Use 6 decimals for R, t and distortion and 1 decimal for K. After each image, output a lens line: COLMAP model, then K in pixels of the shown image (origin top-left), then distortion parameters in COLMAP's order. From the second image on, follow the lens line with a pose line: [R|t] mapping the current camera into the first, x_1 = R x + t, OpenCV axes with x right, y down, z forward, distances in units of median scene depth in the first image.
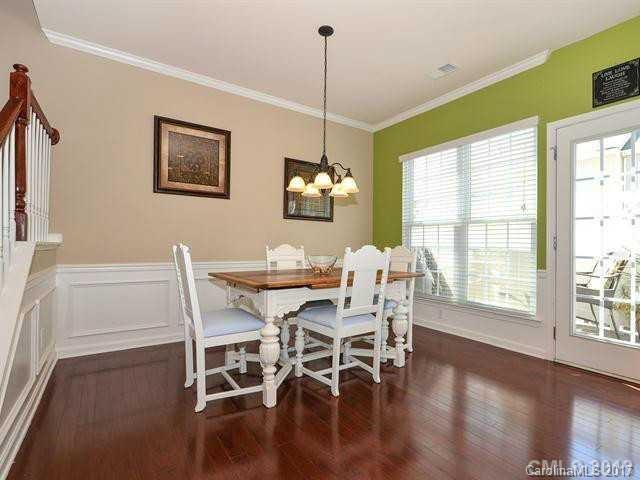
lens RADIAL K [[319.8, 0, 320.0], [0, 319.8, 240.0], [0, 0, 1]] dist [0.021249, -0.014580]
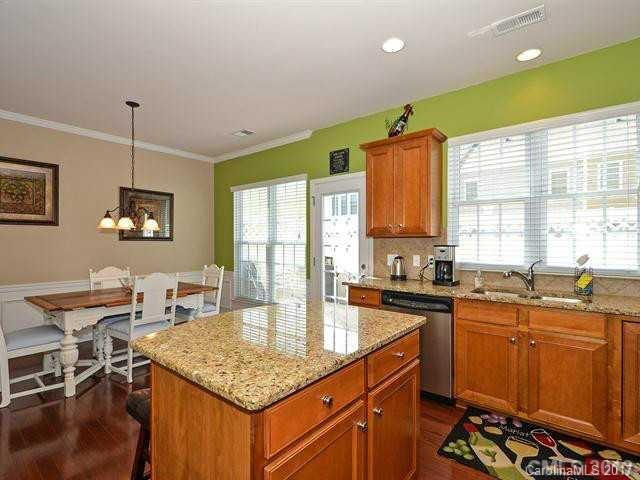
lens RADIAL K [[319.8, 0, 320.0], [0, 319.8, 240.0], [0, 0, 1]] dist [0.021249, -0.014580]
pose [[0.955823, -0.009197, 0.293800, 0.343760], [0.007134, 0.999942, 0.008093, -0.107808], [-0.293858, -0.005640, 0.955833, -0.450710]]
